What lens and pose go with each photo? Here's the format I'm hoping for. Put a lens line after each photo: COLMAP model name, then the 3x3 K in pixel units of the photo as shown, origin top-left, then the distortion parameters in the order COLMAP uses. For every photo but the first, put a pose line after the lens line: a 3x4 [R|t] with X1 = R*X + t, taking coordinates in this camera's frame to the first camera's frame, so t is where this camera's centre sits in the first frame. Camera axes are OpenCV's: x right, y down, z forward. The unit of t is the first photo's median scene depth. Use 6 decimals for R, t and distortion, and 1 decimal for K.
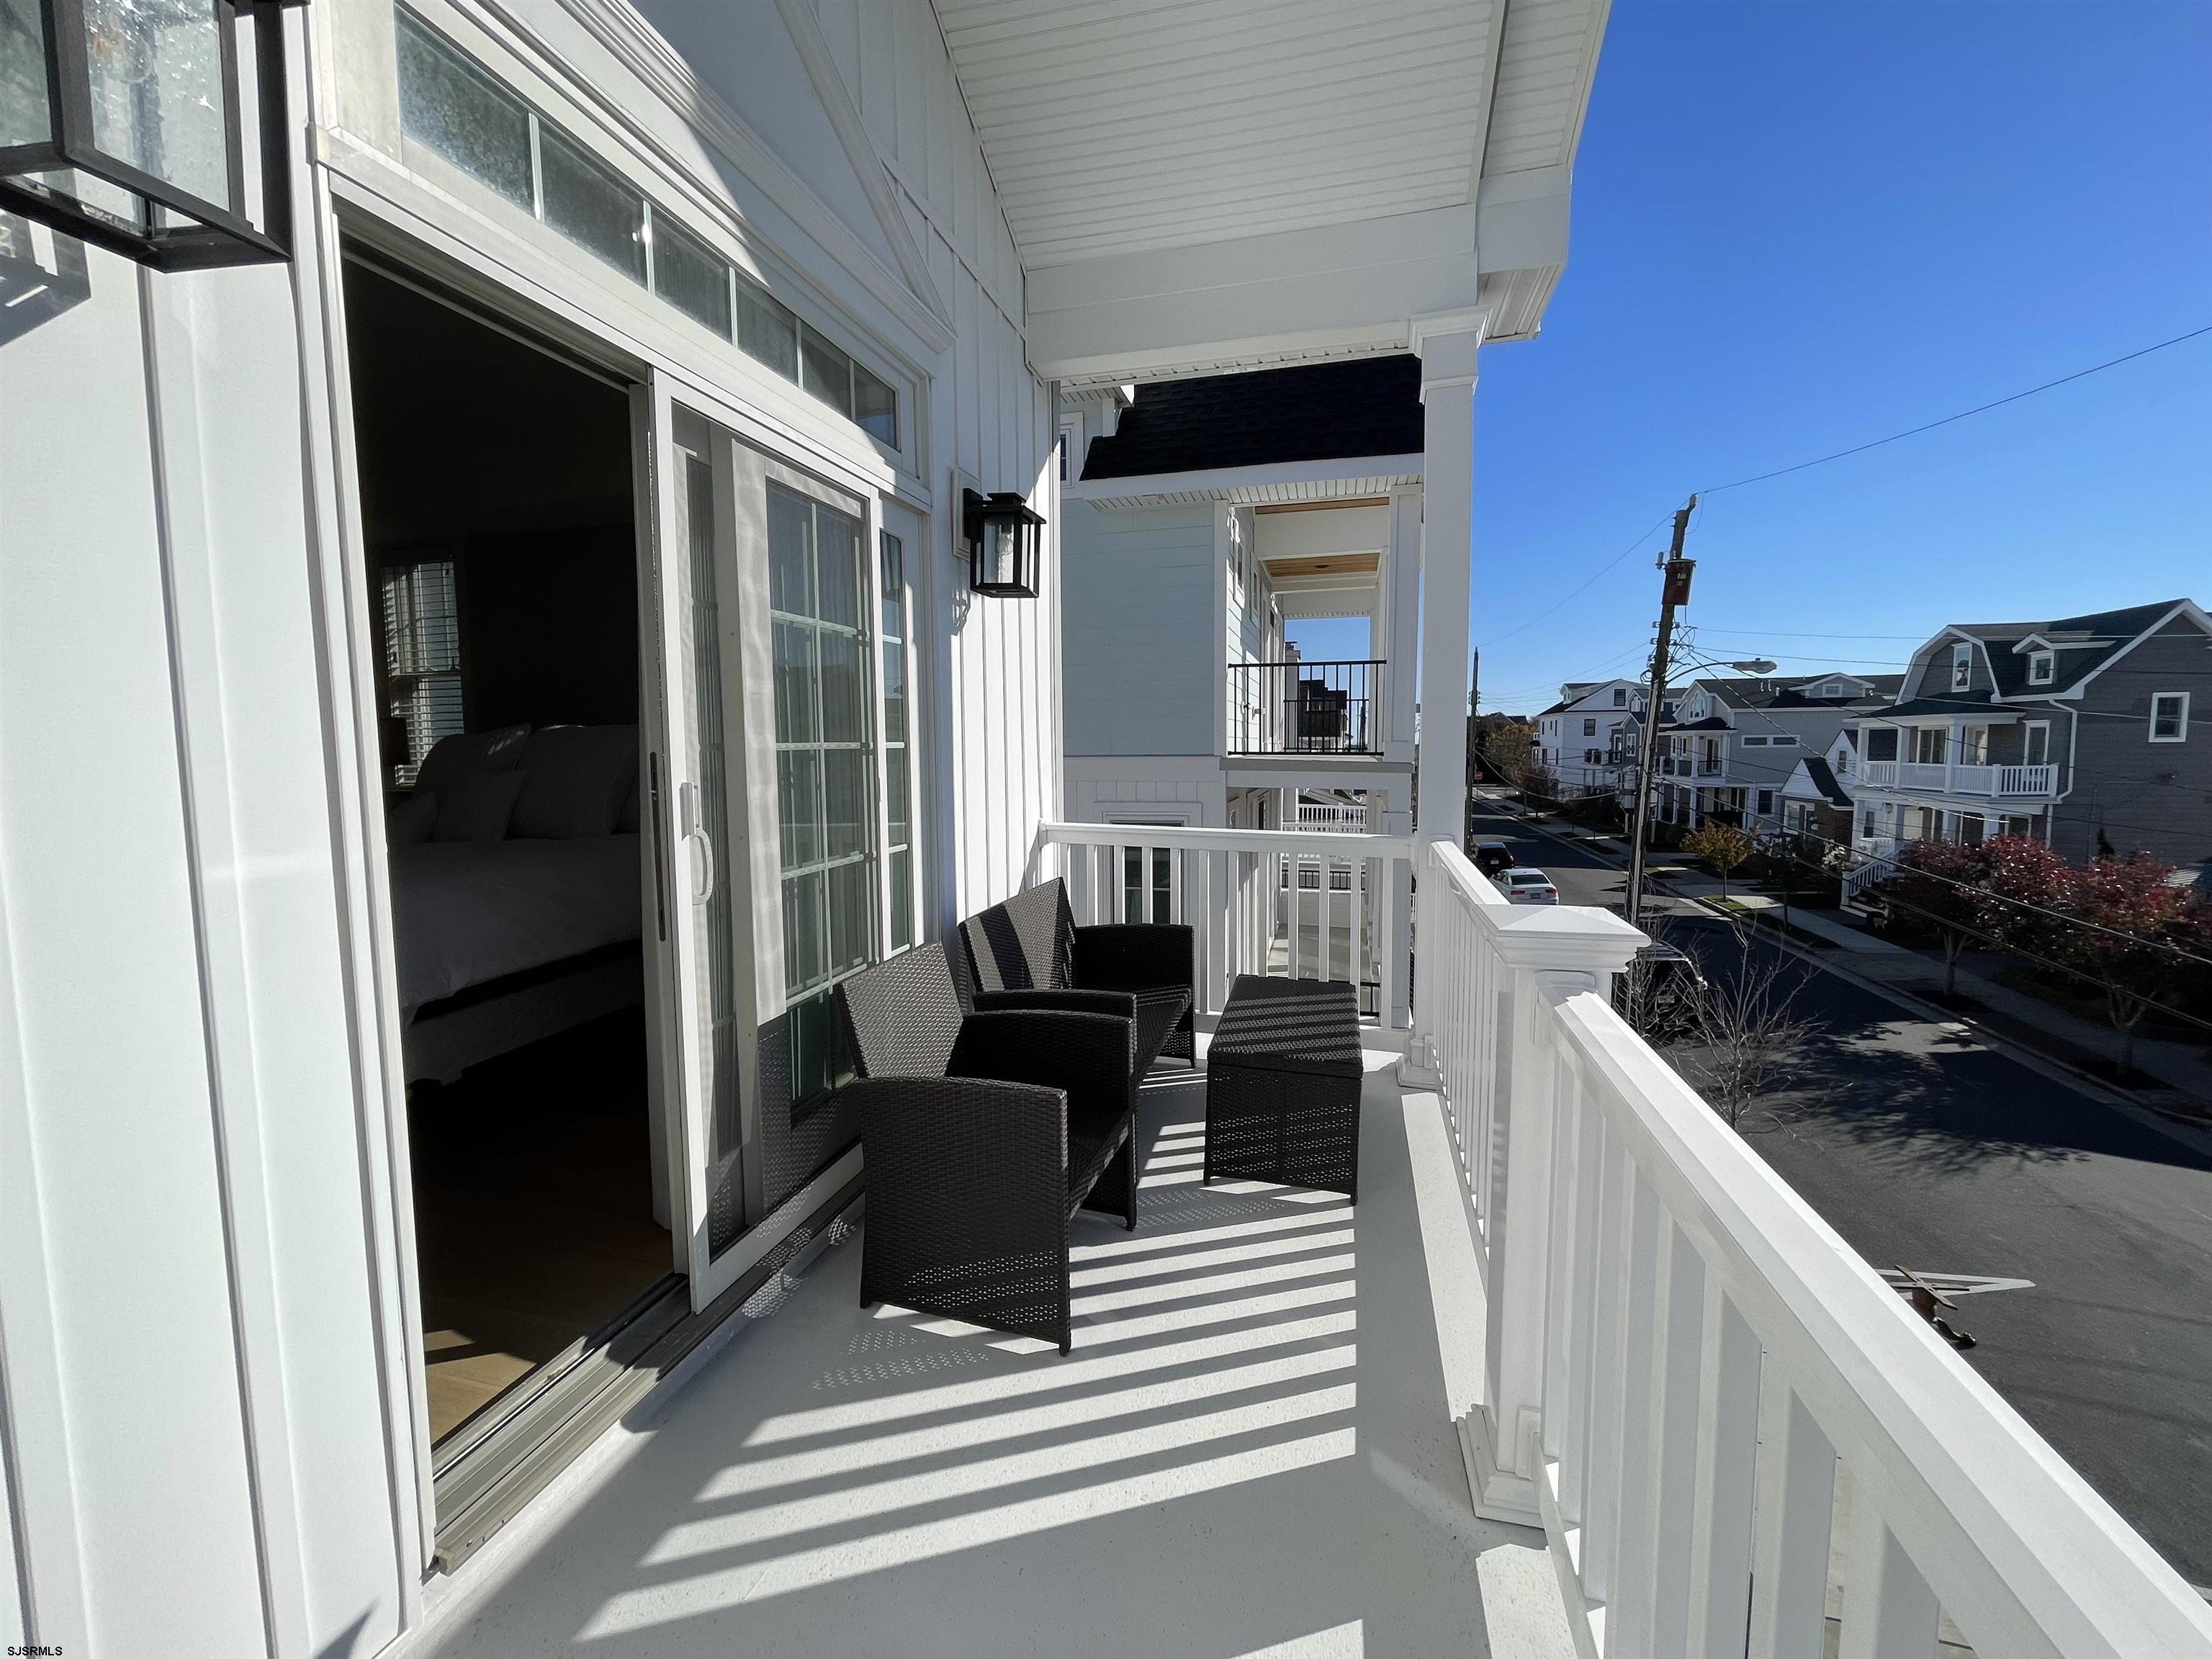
lens RADIAL K [[895.8, 0, 1100.1], [0, 895.8, 813.2], [0, 0, 1]] dist [-0.004234, 0.002155]
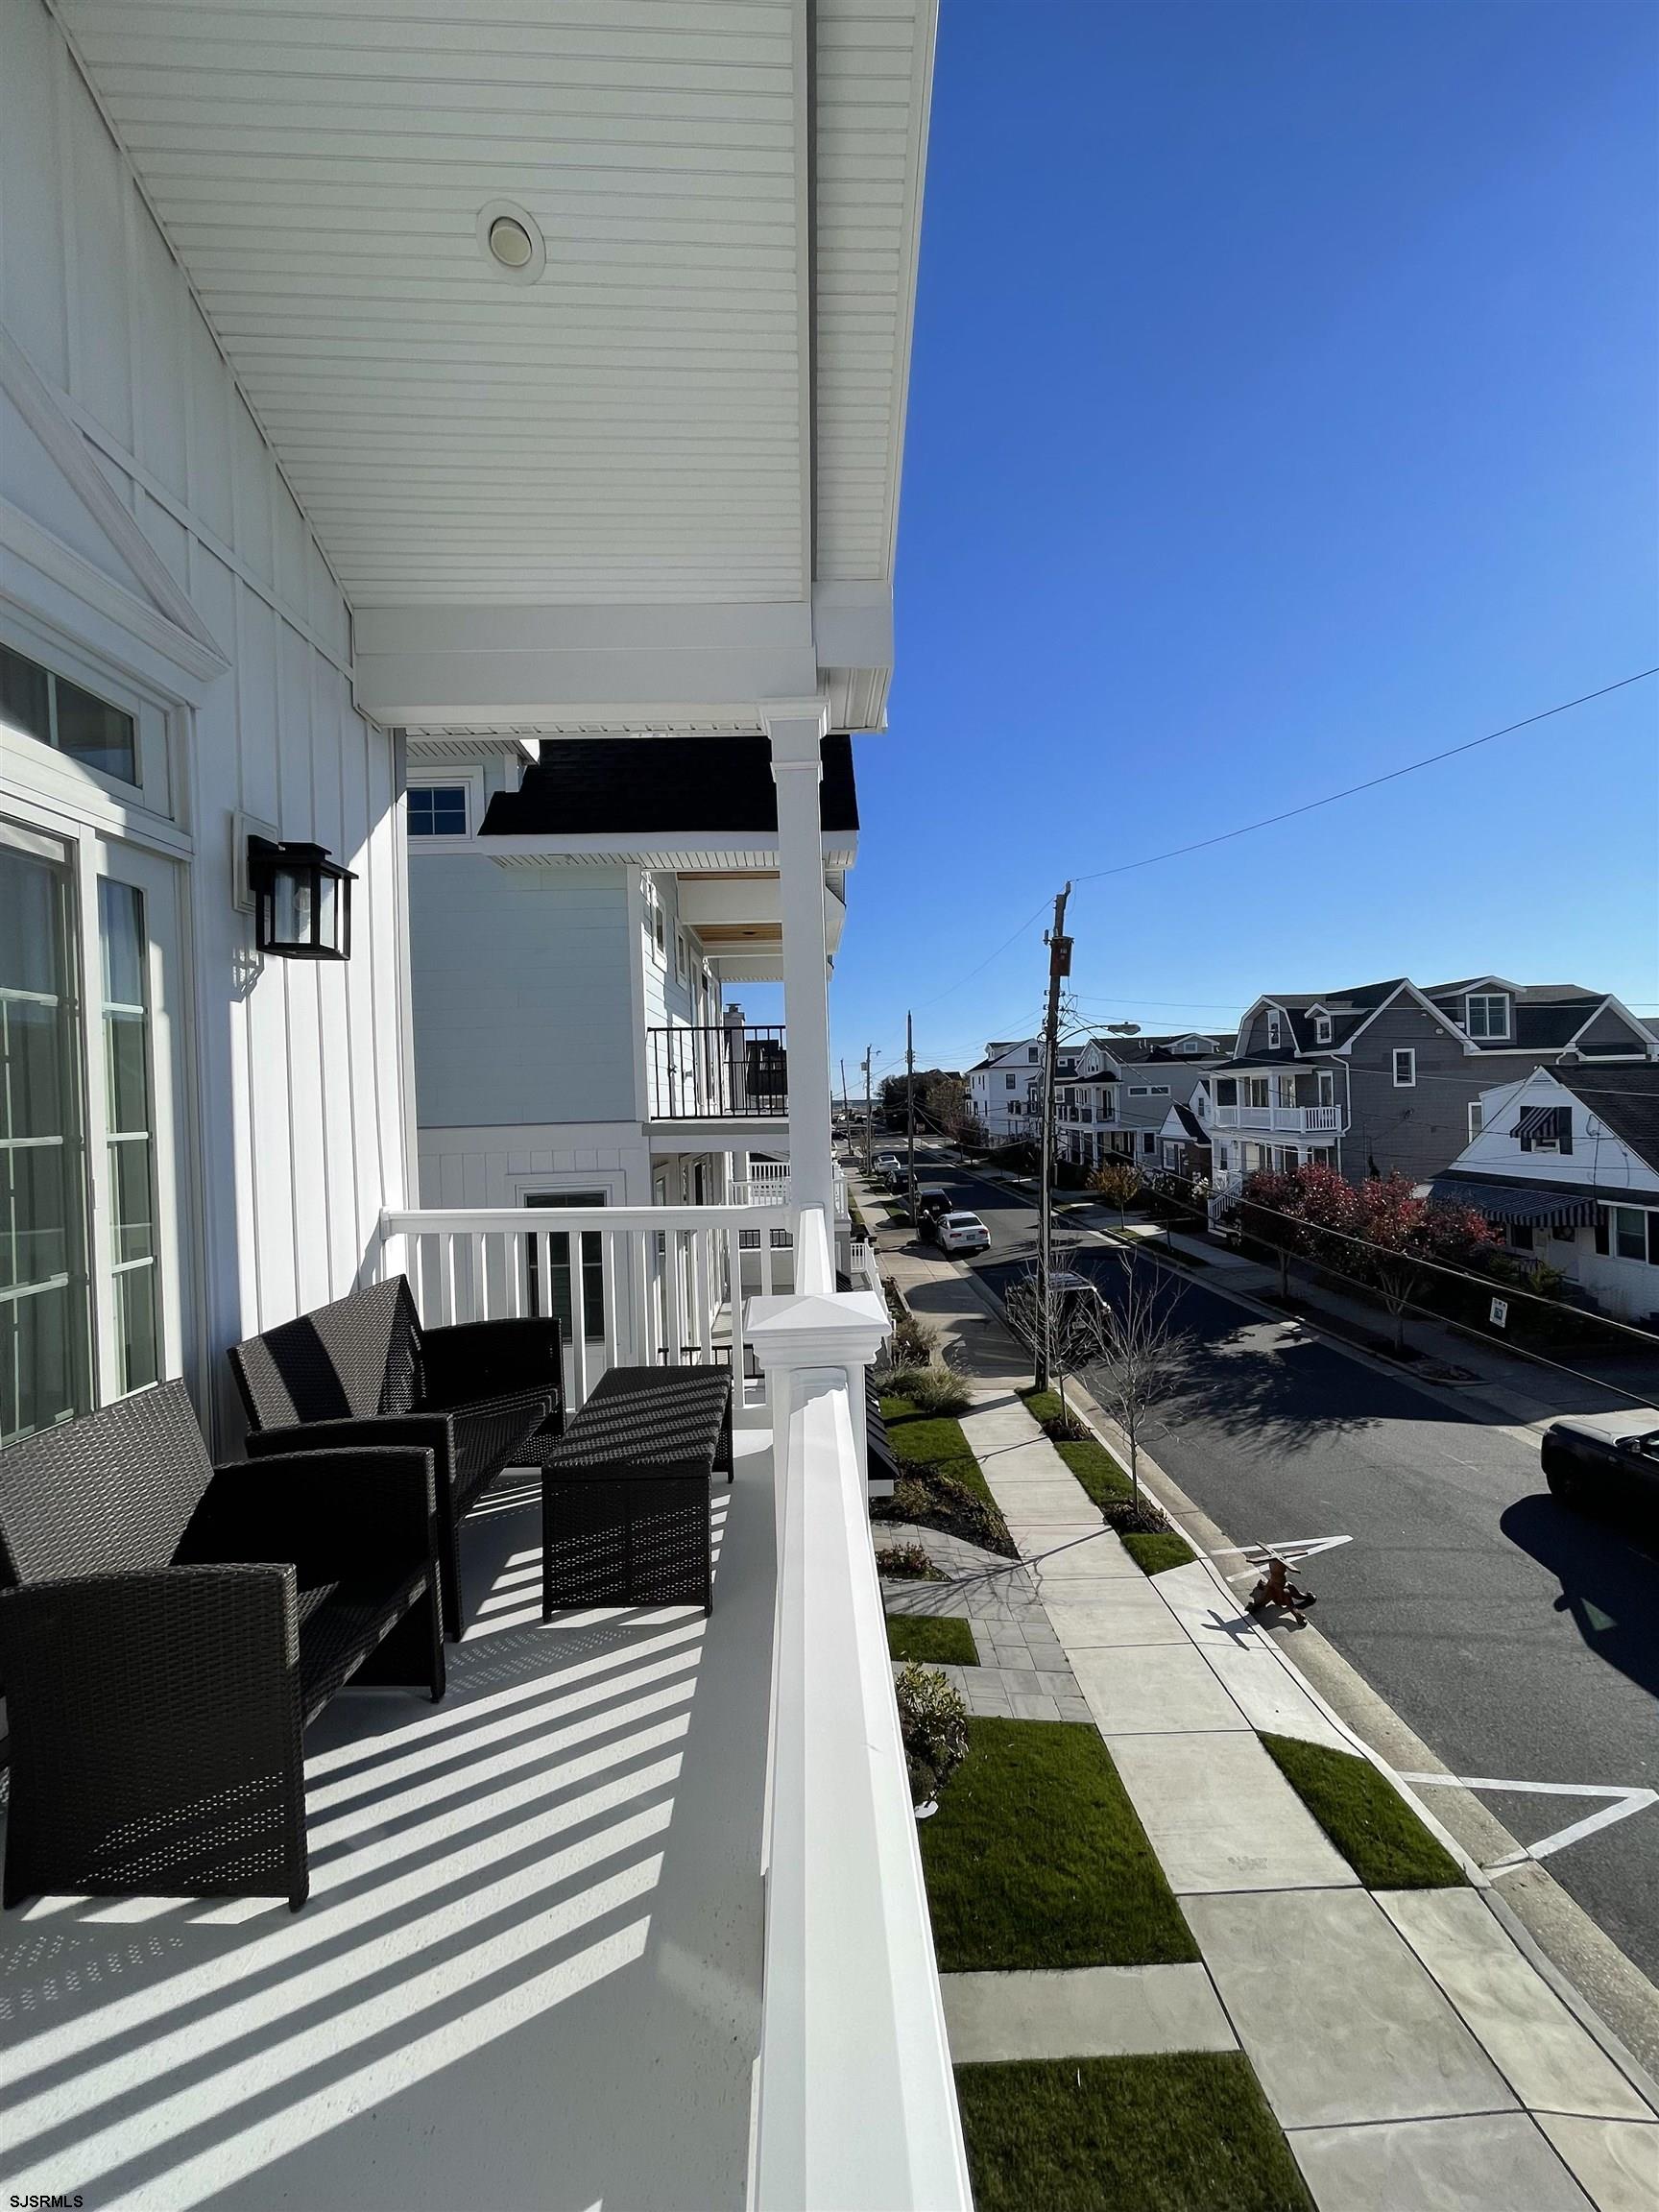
lens RADIAL K [[895.8, 0, 833.9], [0, 895.8, 1103.0], [0, 0, 1]] dist [-0.004234, 0.002155]
pose [[0.955531, -0.023162, 0.293980, 0.100870], [0.045661, 0.996508, -0.069901, -0.014298], [-0.291335, 0.080216, 0.953252, 0.024942]]
